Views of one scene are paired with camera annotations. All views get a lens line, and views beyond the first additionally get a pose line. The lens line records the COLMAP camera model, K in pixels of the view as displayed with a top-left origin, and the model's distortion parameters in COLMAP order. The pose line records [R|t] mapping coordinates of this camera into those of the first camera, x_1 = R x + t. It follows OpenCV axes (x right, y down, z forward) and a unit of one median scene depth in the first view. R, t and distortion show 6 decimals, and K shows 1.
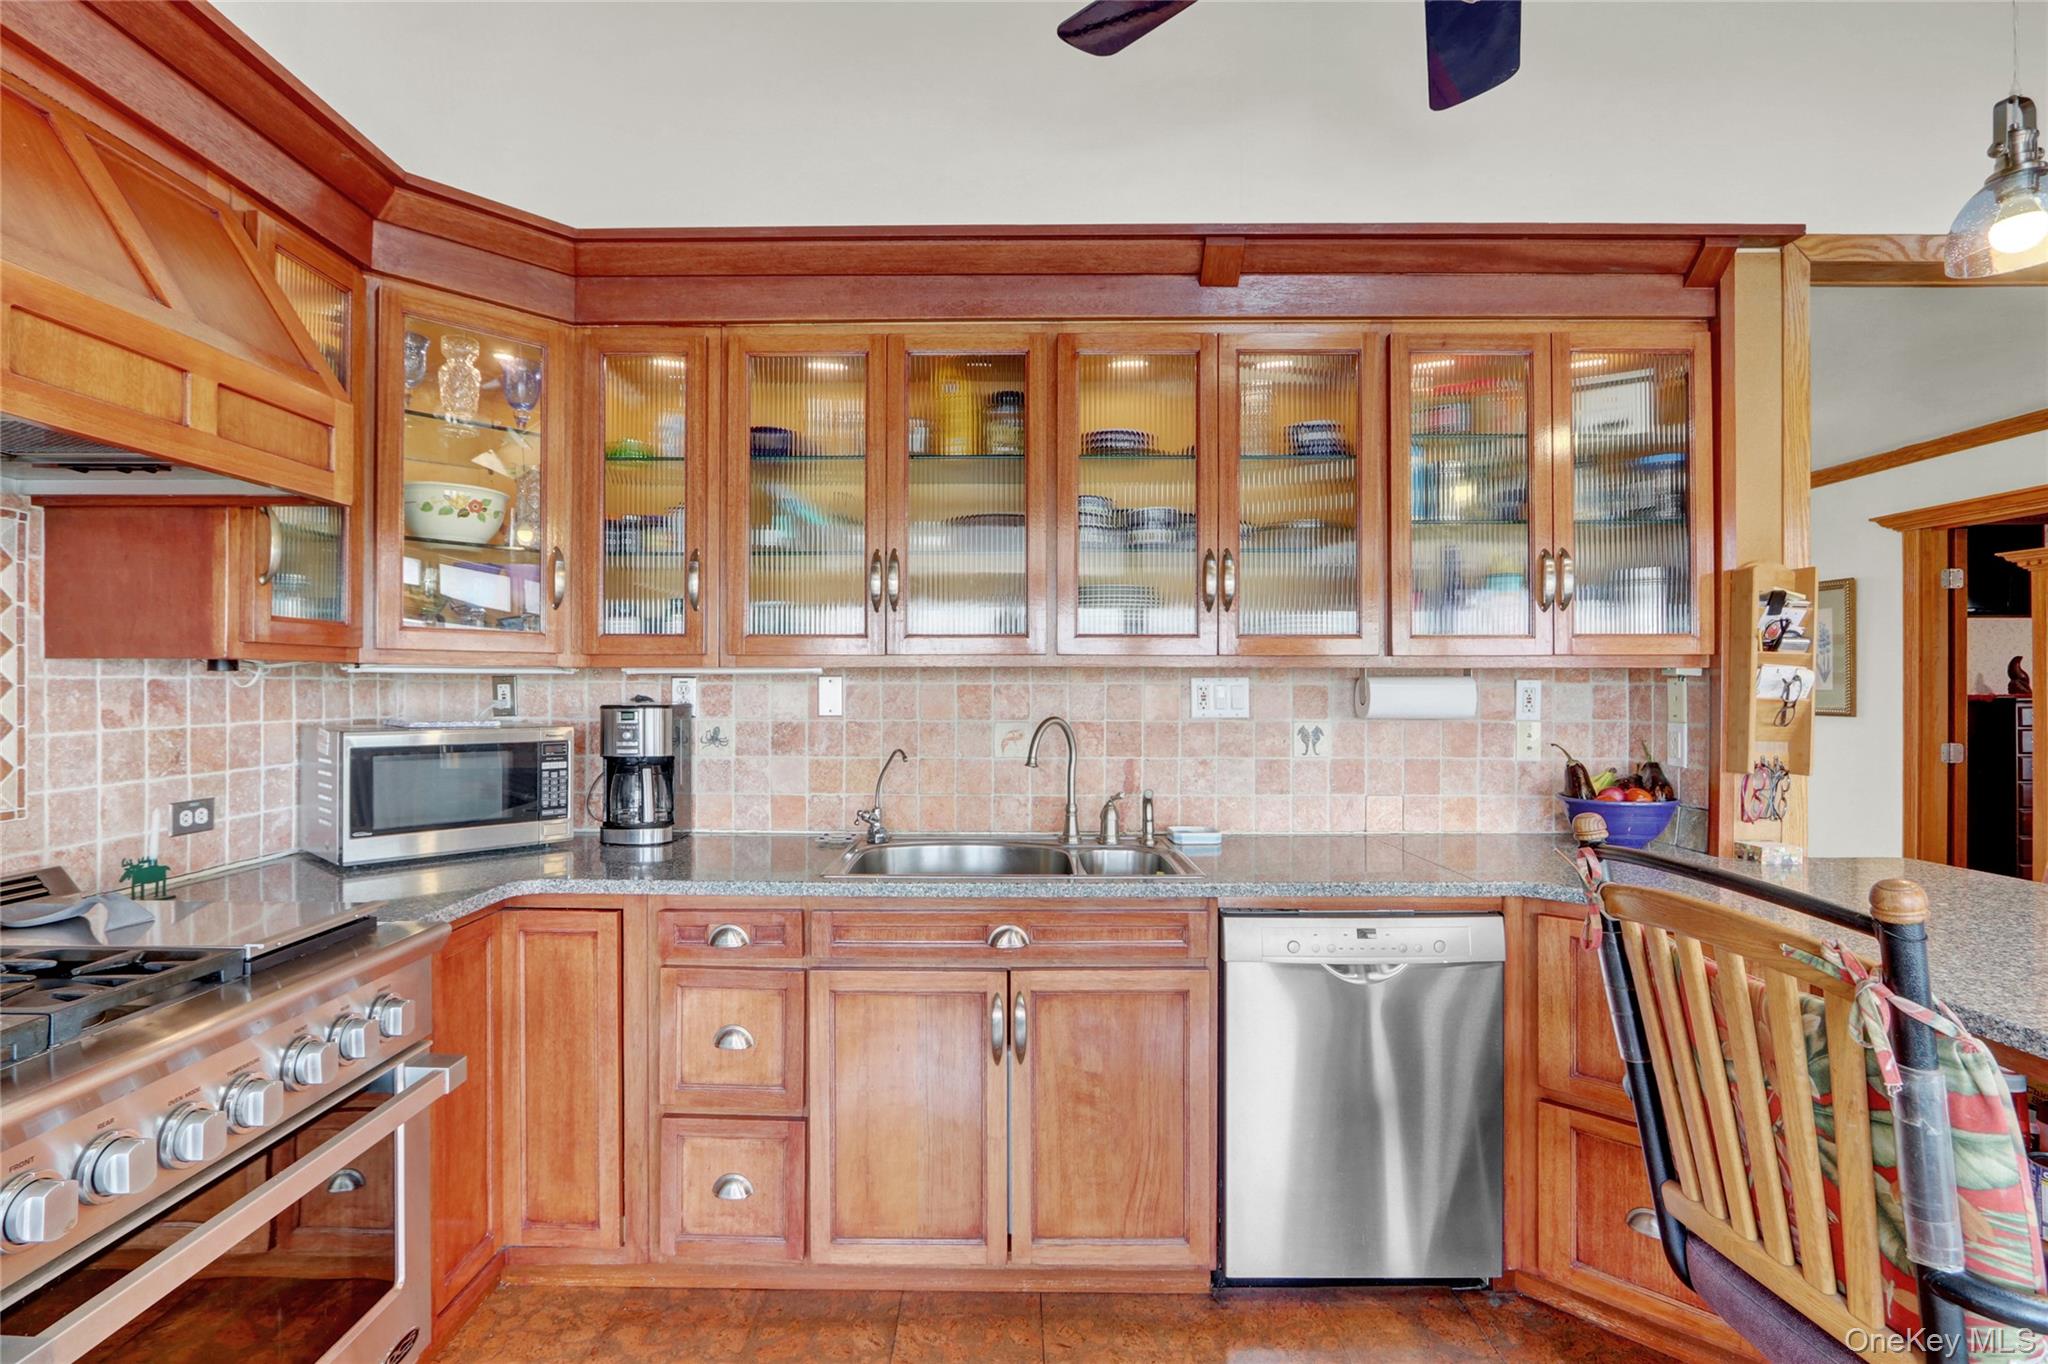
lens RADIAL K [[964.8, 0, 1018.0], [0, 964.8, 683.4], [0, 0, 1]] dist [-0.003684, -0.000708]
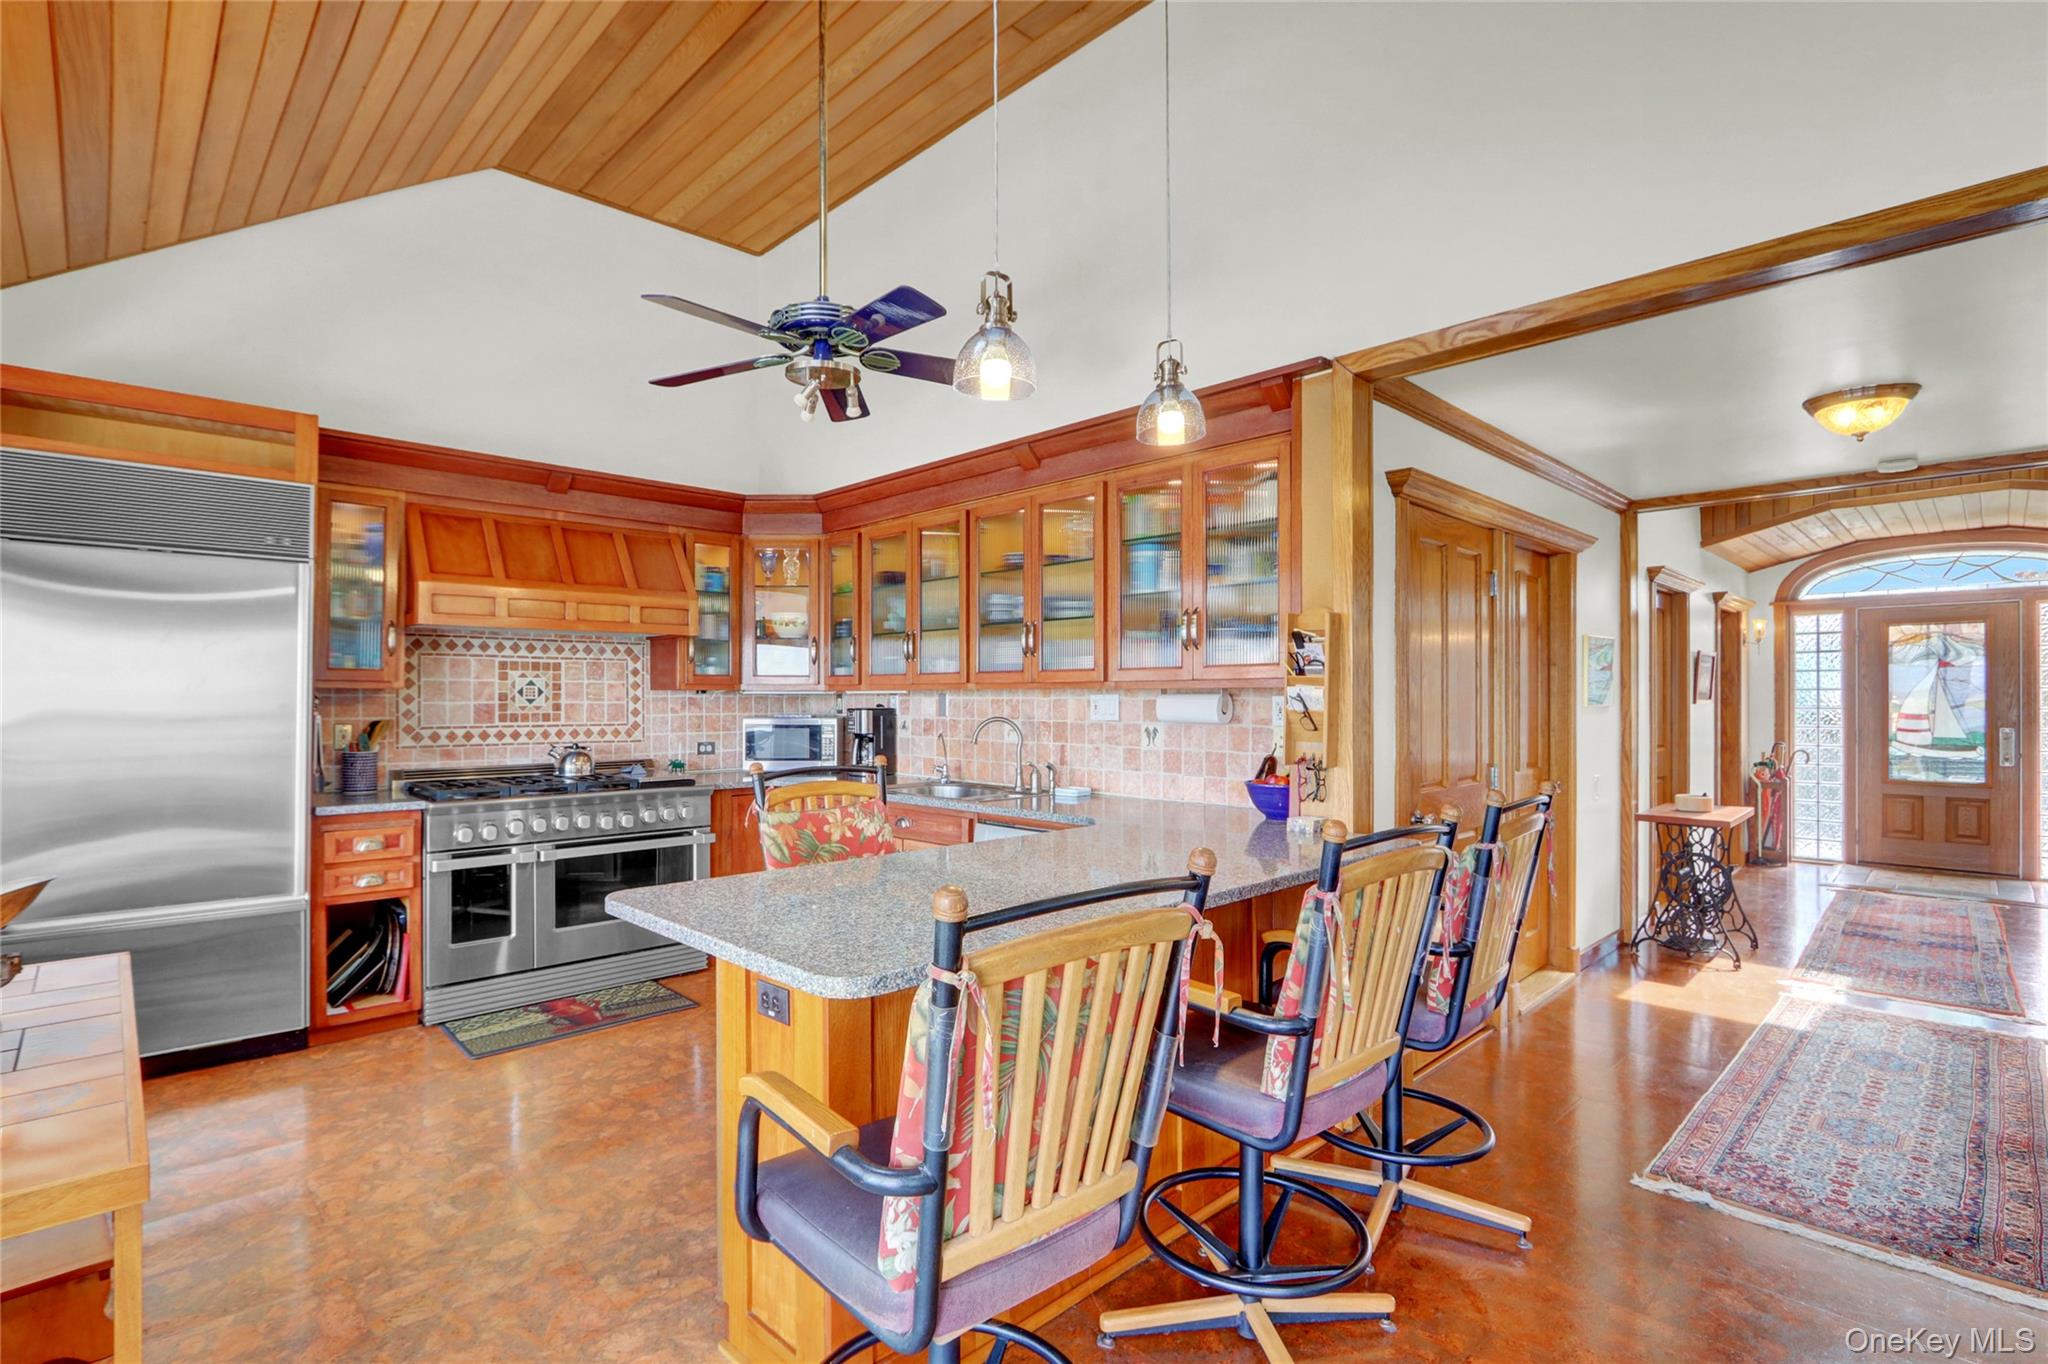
lens RADIAL K [[964.8, 0, 1029.8], [0, 964.8, 688.5], [0, 0, 1]] dist [-0.003684, -0.000708]
pose [[0.709548, -0.006273, -0.704629, 1.405961], [0.001941, 0.999974, -0.006948, -0.005979], [0.704654, 0.003562, 0.709542, -0.224544]]
